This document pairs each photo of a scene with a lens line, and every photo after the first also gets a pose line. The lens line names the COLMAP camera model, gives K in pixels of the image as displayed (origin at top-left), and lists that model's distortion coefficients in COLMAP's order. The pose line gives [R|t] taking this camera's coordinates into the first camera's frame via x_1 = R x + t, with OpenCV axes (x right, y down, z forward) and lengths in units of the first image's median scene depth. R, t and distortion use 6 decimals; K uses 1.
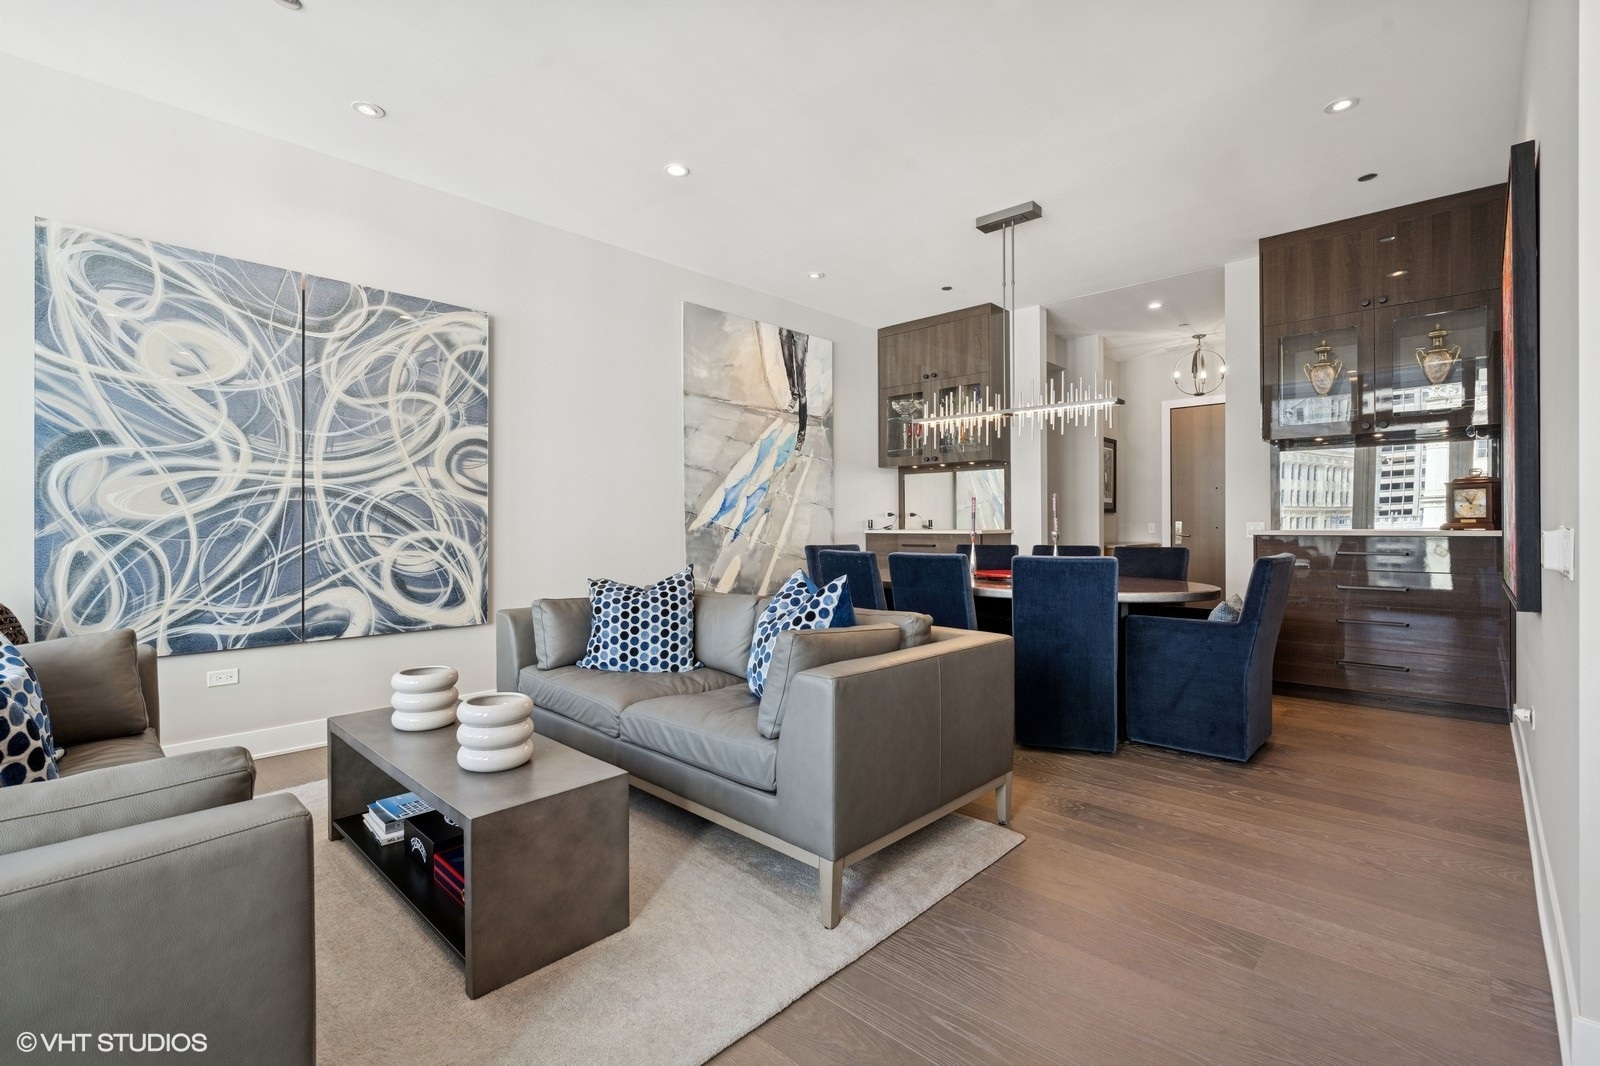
lens RADIAL K [[731.8, 0, 802.3], [0, 731.8, 524.5], [0, 0, 1]] dist [-0.004576, 0.002184]
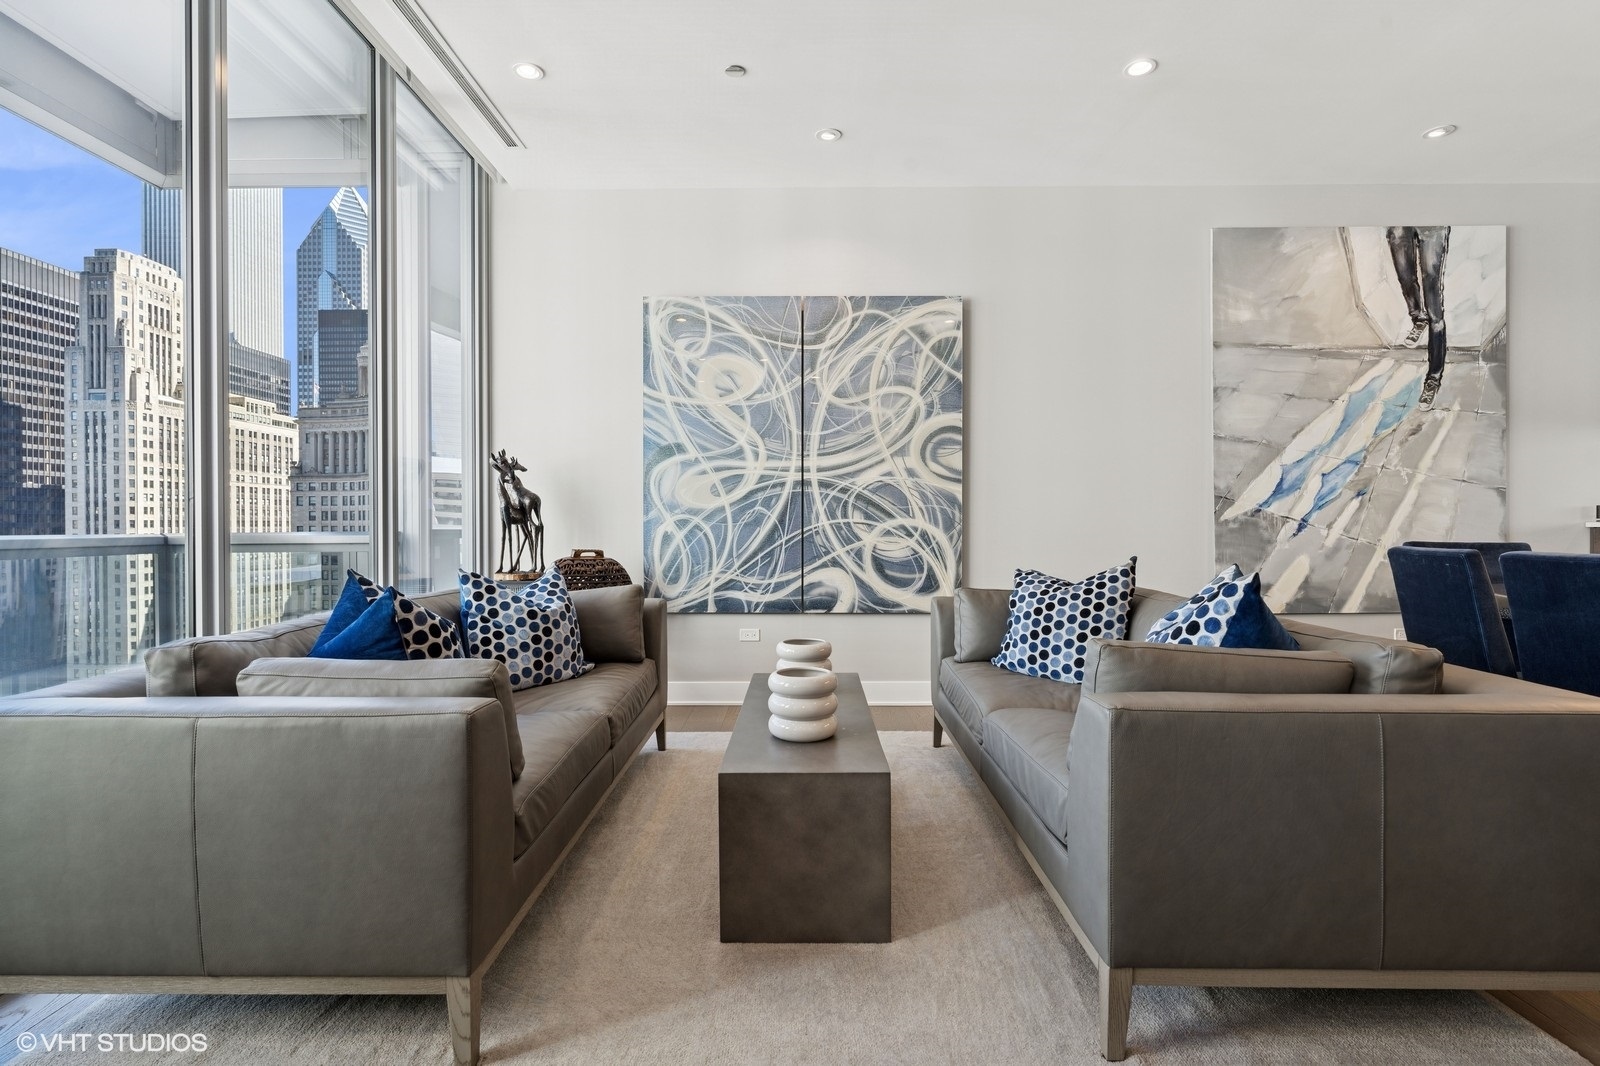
lens RADIAL K [[776.1, 0, 796.1], [0, 776.1, 530.4], [0, 0, 1]] dist [-0.004567, 0.002192]
pose [[0.674015, 0.006876, -0.738686, 0.222552], [-0.001122, 0.999965, 0.008284, 0.018680], [0.738717, -0.004755, 0.673999, 0.155315]]
